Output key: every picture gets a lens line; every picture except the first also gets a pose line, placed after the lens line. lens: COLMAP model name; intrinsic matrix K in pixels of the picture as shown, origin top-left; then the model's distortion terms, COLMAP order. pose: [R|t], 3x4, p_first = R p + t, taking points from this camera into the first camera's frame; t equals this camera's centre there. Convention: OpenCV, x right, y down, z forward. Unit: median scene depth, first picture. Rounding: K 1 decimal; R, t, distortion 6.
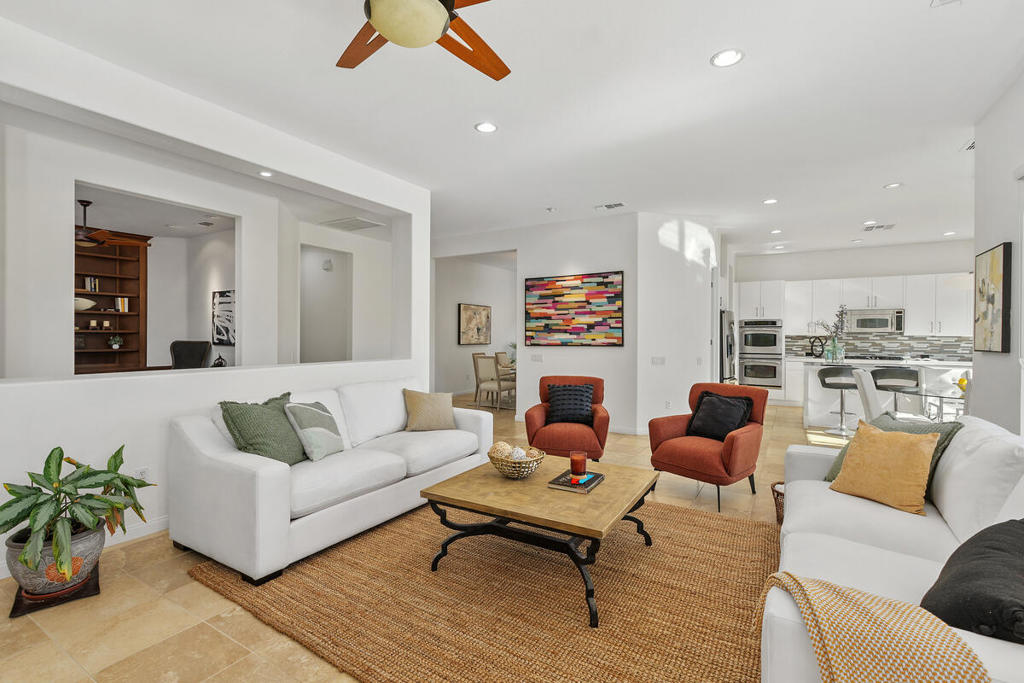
lens RADIAL K [[473.8, 0, 510.5], [0, 473.8, 335.9], [0, 0, 1]] dist [0.000666, 0.000020]
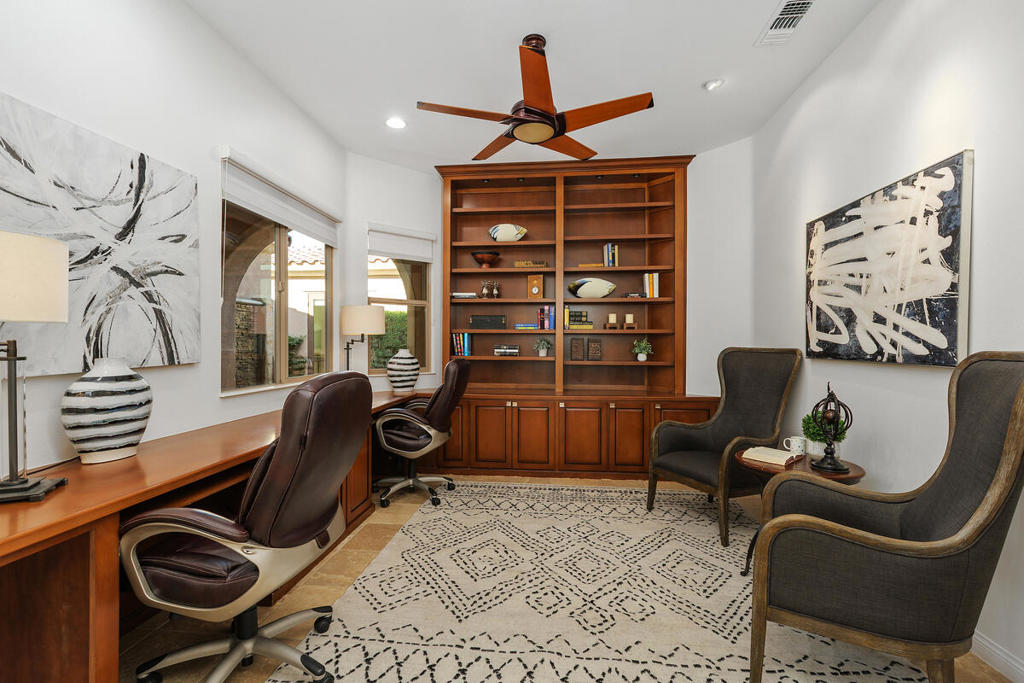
lens RADIAL K [[459.7, 0, 510.6], [0, 459.7, 345.8], [0, 0, 1]] dist [0.001519, 0.000195]
pose [[0.421424, 0.000542, -0.906863, -0.389529], [-0.002576, 0.999997, -0.000599, 0.009357], [0.906860, 0.002589, 0.421424, 0.622069]]
